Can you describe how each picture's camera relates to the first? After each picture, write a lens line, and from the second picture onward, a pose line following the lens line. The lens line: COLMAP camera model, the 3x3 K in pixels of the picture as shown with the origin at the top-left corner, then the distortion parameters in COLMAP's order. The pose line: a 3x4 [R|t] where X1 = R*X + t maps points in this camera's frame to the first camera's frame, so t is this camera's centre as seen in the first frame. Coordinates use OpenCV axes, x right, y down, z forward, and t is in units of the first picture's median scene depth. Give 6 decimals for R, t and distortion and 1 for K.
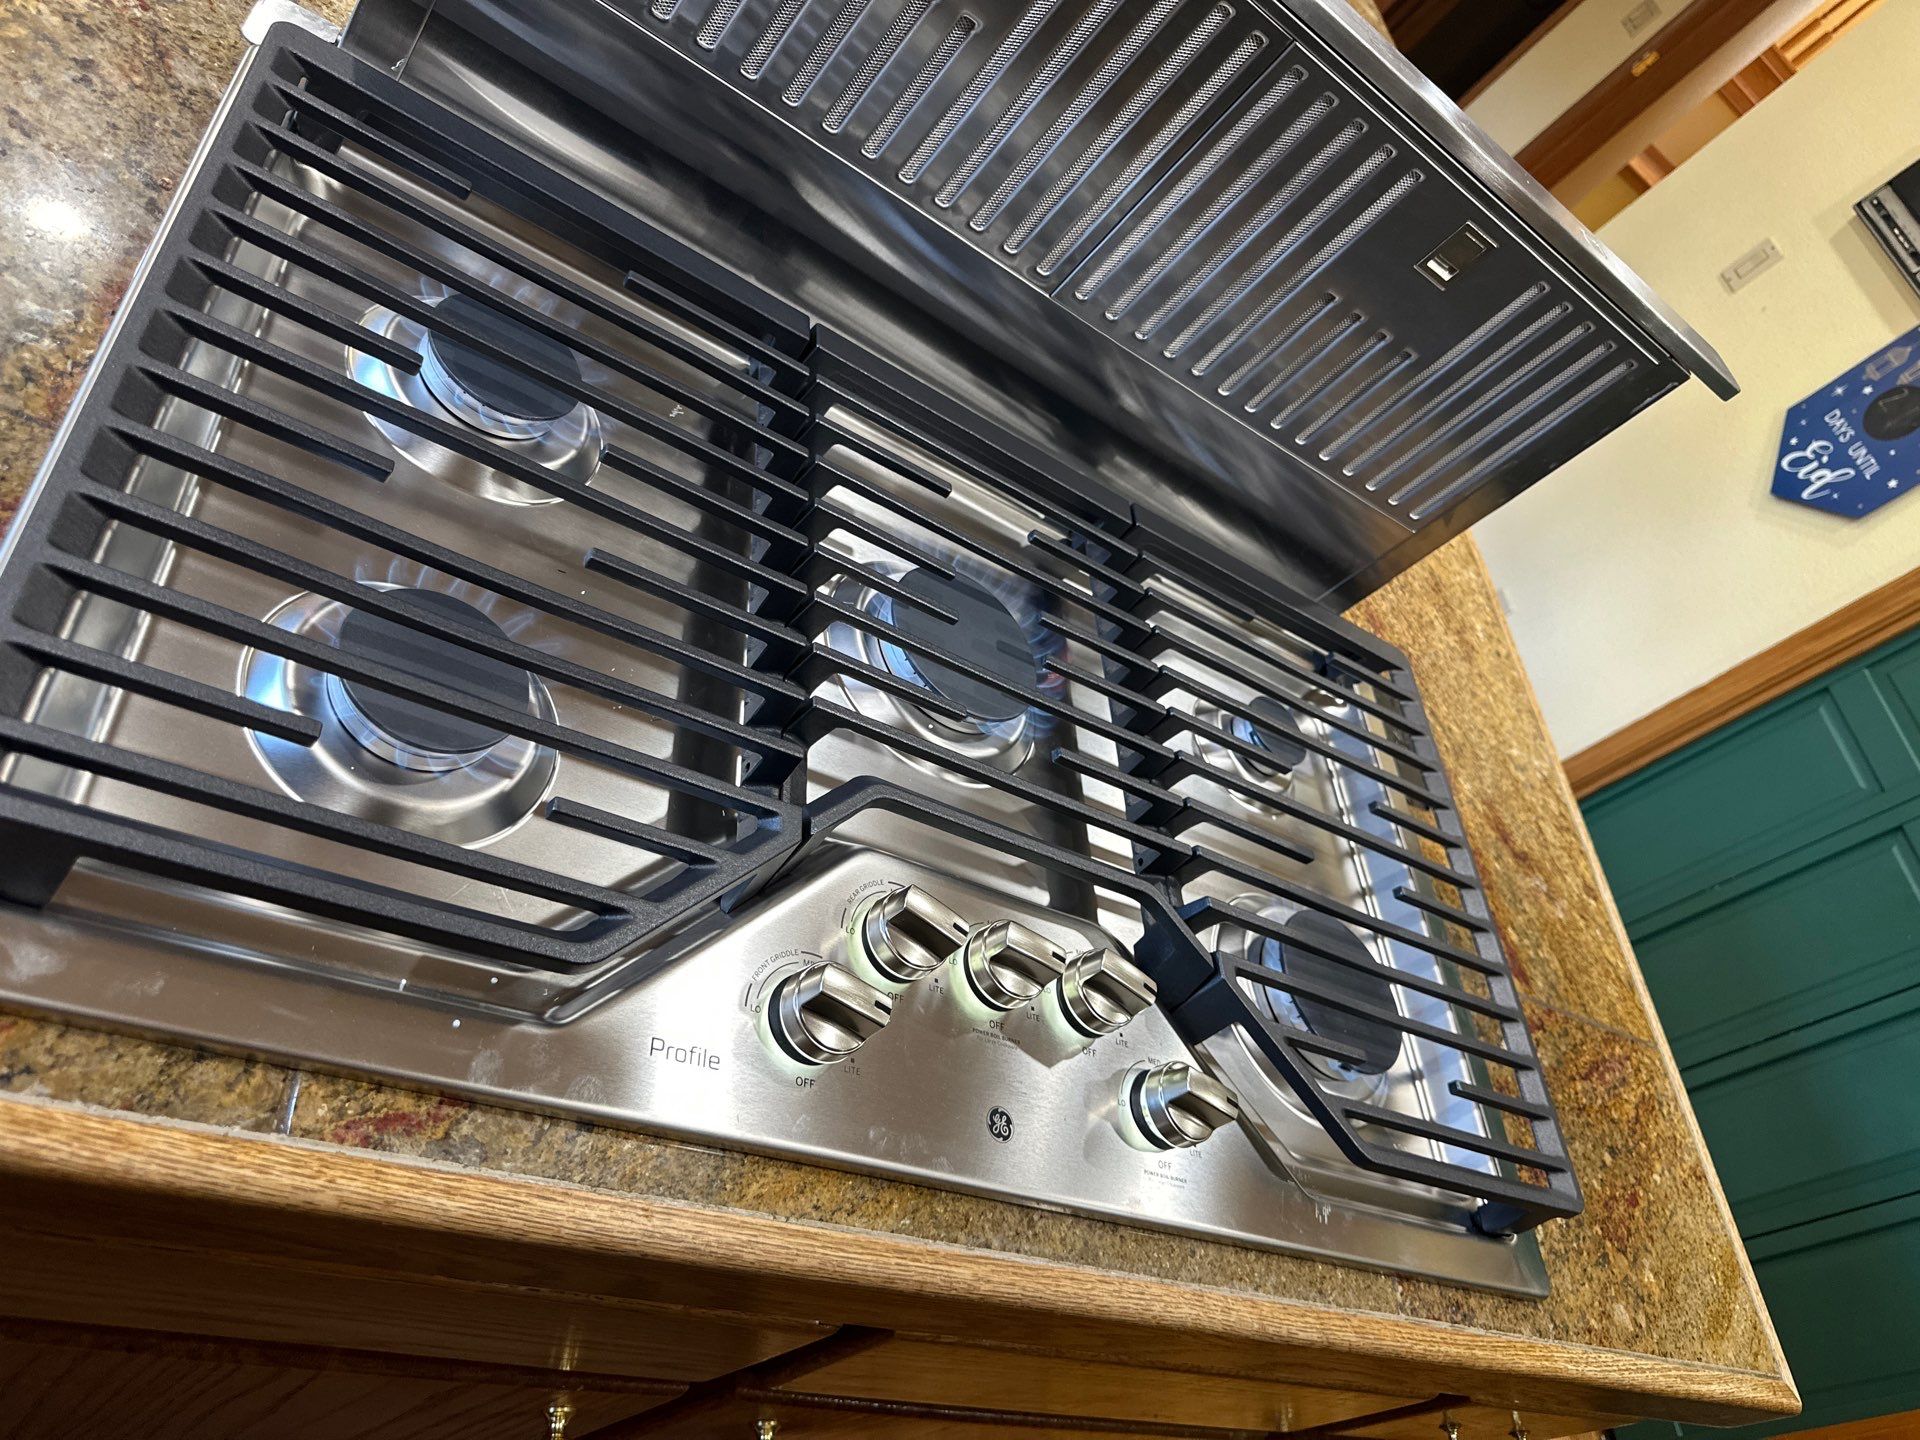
lens RADIAL K [[1372.5, 0, 951.3], [0, 1372.5, 708.2], [0, 0, 1]] dist [-0.003405, 0.002993]
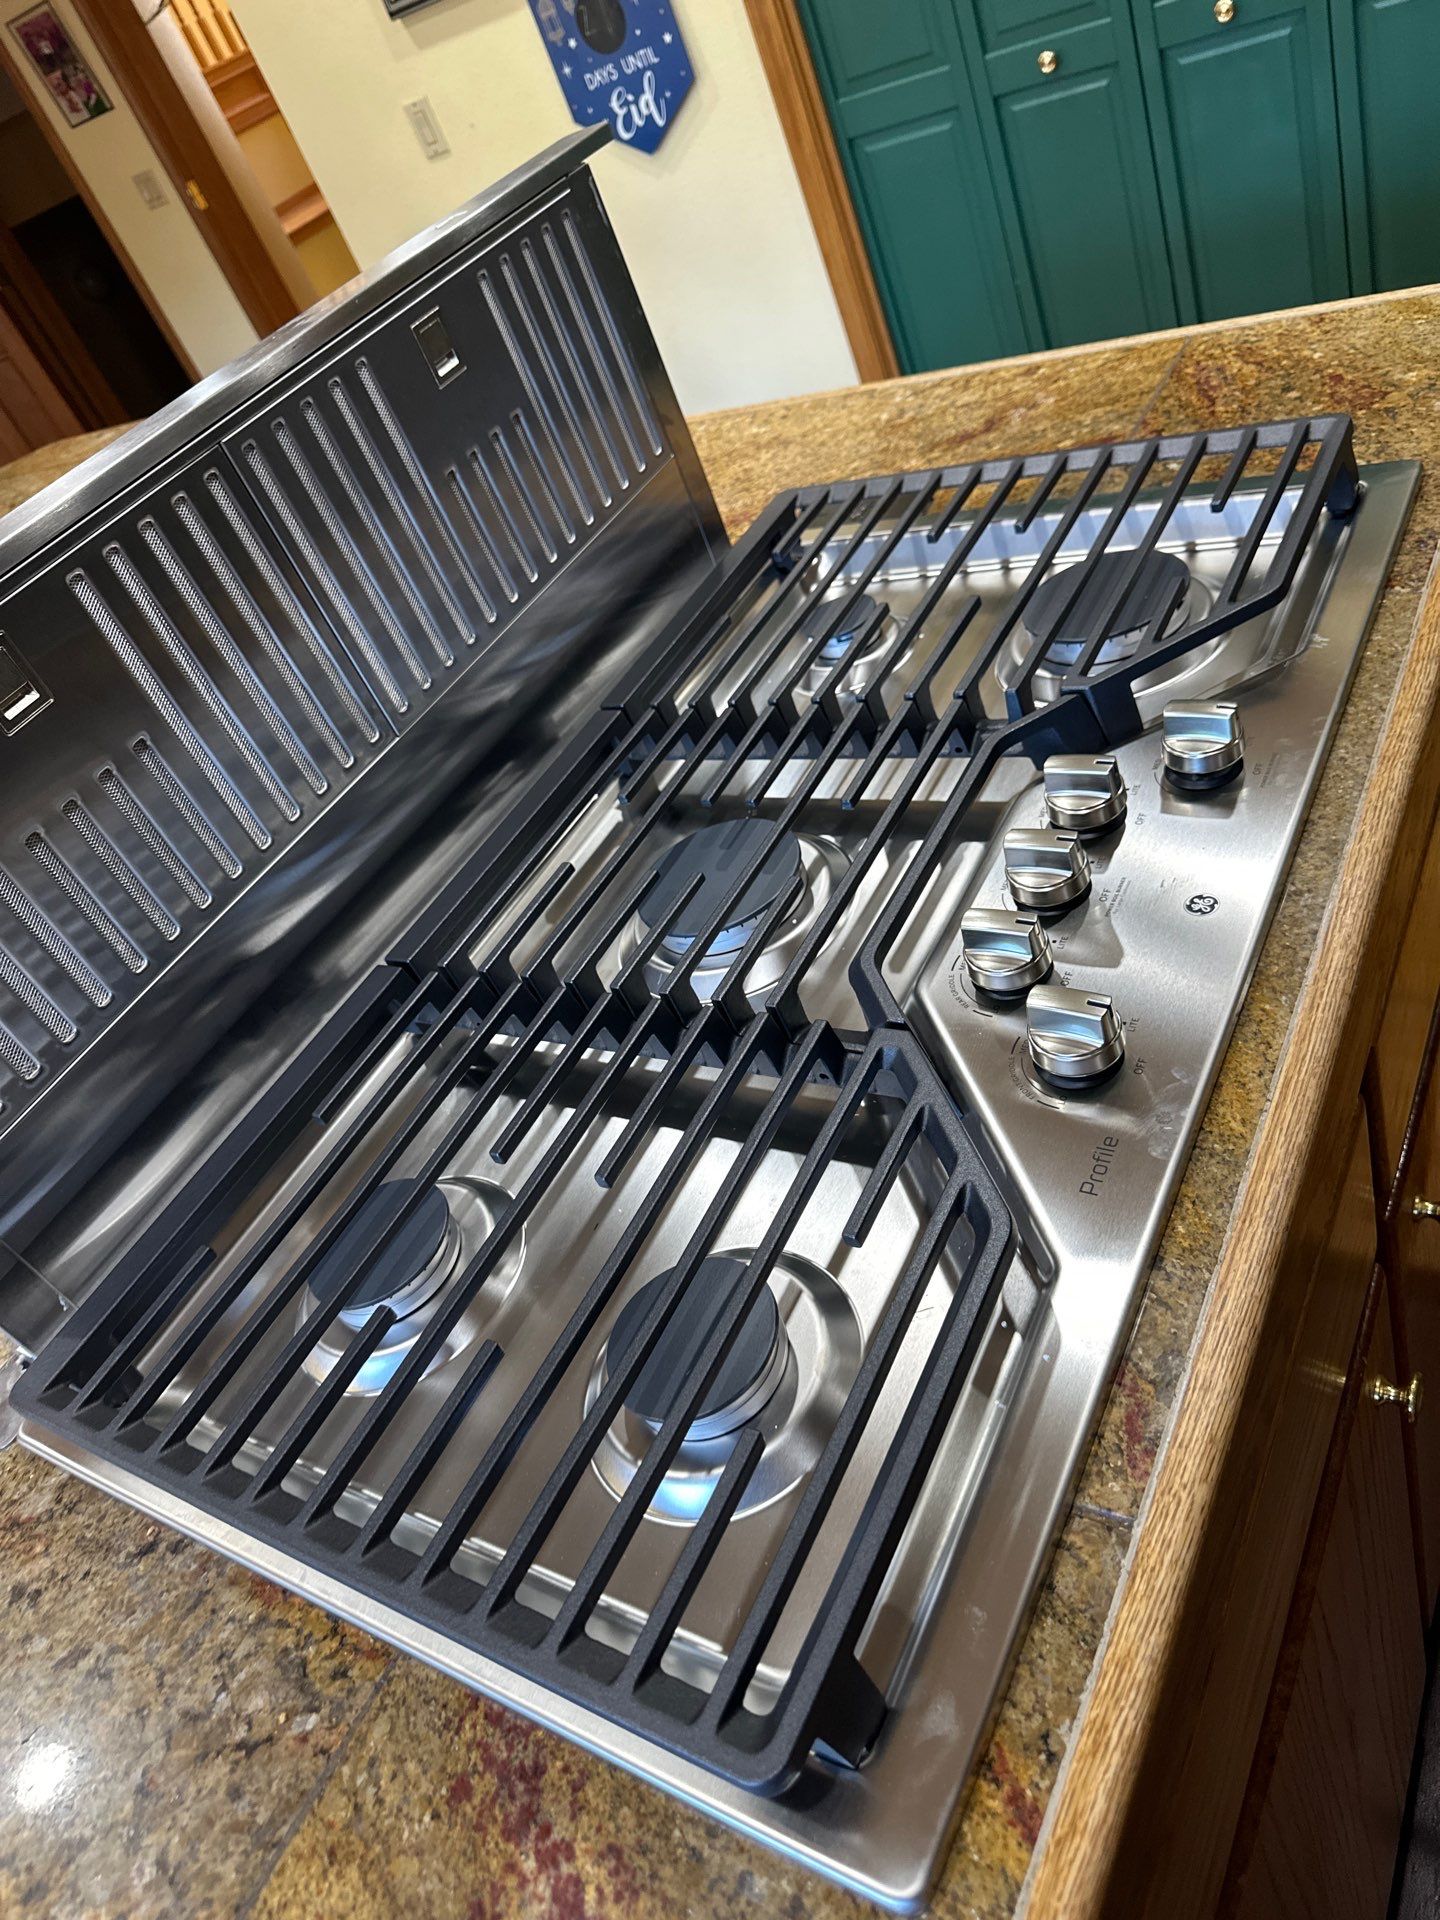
lens RADIAL K [[1368.7, 0, 720.0], [0, 1368.7, 960.0], [0, 0, 1]] dist [0.005787, -0.006136]
pose [[0.189718, -0.980972, 0.041240, -0.089868], [0.981207, 0.190935, 0.027876, -0.060693], [-0.035219, 0.035176, 0.998760, -0.028972]]
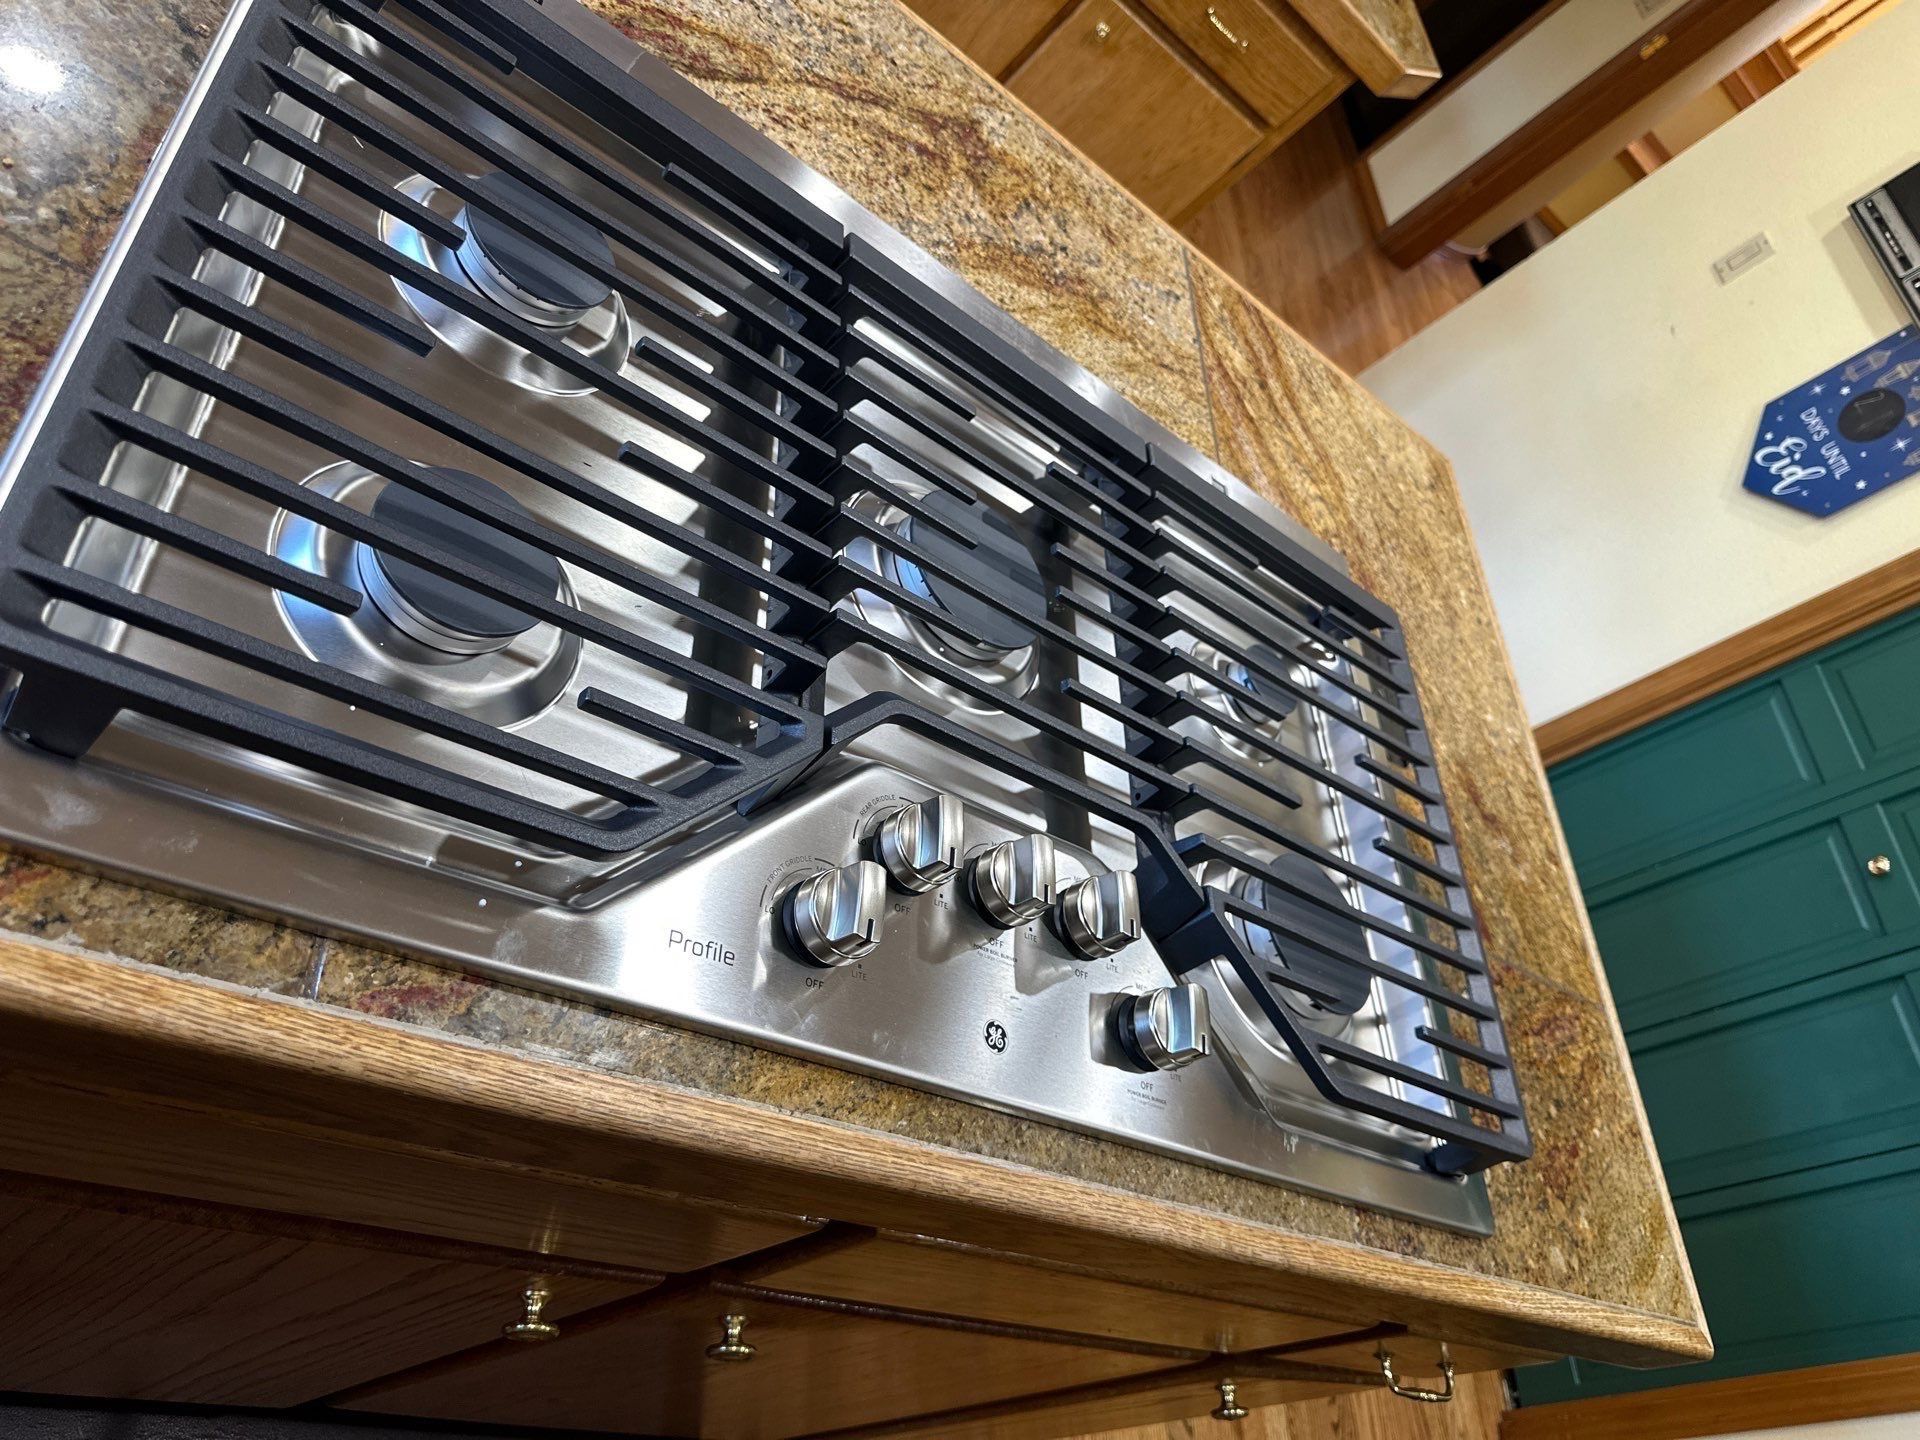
lens RADIAL K [[1368.7, 0, 960.3], [0, 1368.7, 713.9], [0, 0, 1]] dist [0.005787, -0.006136]
pose [[0.997068, 0.064939, 0.040468, -0.035772], [-0.066769, 0.996724, 0.045641, 0.013205], [-0.037371, -0.048209, 0.998138, -0.005700]]
